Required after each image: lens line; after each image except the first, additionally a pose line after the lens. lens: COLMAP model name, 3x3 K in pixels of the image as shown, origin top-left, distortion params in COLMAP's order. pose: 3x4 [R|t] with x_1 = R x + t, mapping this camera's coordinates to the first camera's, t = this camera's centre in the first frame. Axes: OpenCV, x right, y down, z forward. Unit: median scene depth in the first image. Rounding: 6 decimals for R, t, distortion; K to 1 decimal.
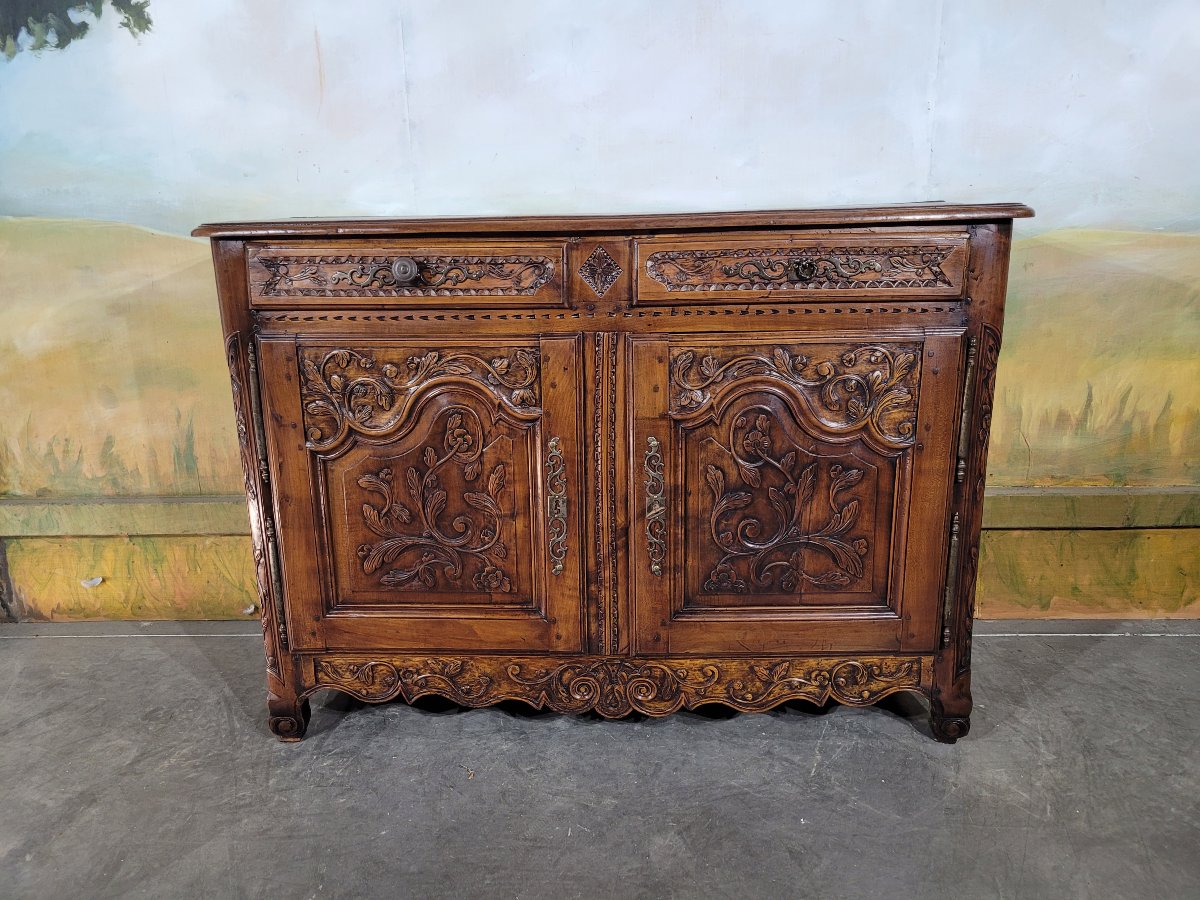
lens RADIAL K [[901.9, 0, 588.5], [0, 901.9, 448.1], [0, 0, 1]] dist [0.048072, -0.037055]
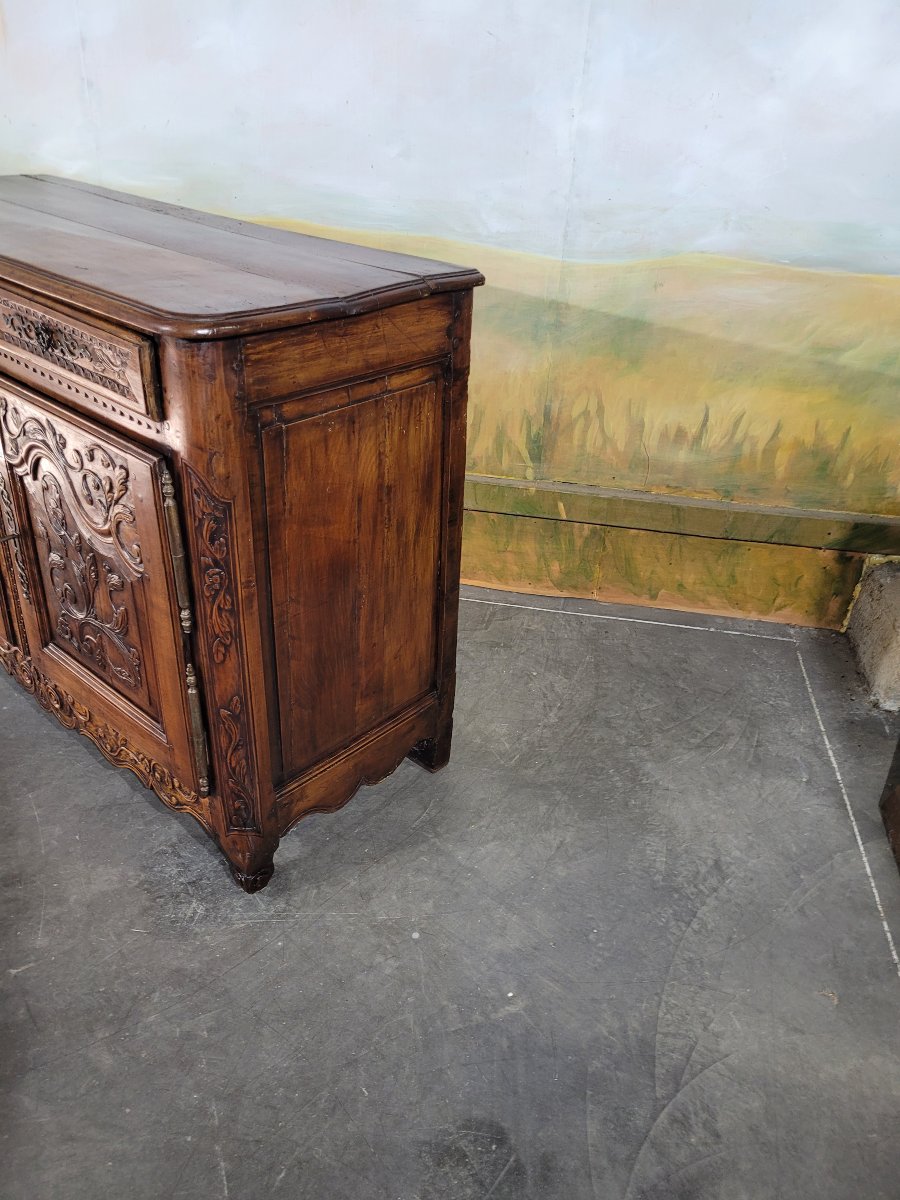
lens RADIAL K [[901.9, 0, 456.0], [0, 901.9, 593.4], [0, 0, 1]] dist [0.048072, -0.037055]
pose [[0.989905, 0.123418, -0.069692, 0.439008], [-0.101644, 0.960835, 0.257807, -0.125813], [0.098781, -0.248121, 0.963680, -0.143109]]
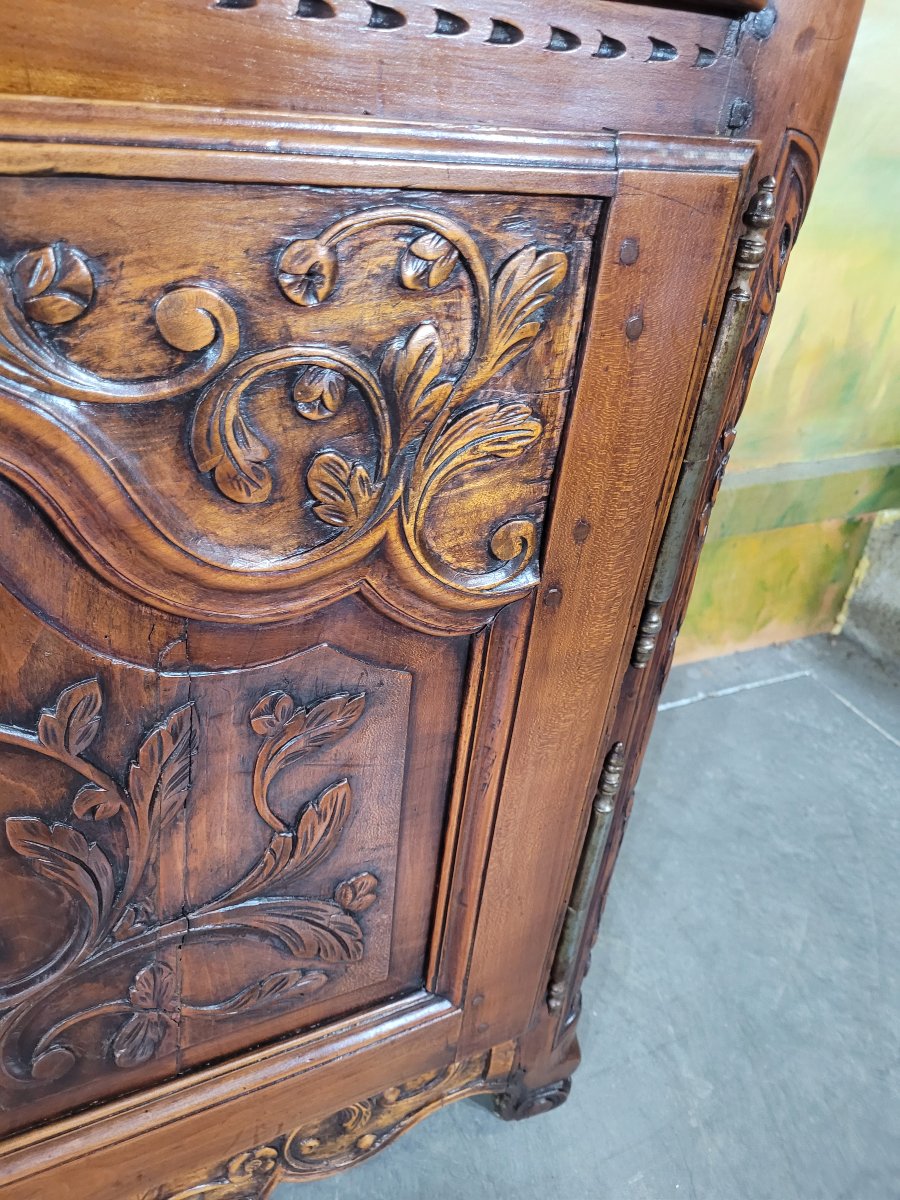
lens RADIAL K [[901.9, 0, 435.3], [0, 901.9, 578.4], [0, 0, 1]] dist [0.048072, -0.037055]
pose [[0.887952, -0.138735, 0.438513, 0.190514], [0.007742, 0.957795, 0.287348, -0.080330], [-0.459871, -0.251756, 0.851550, 0.707176]]
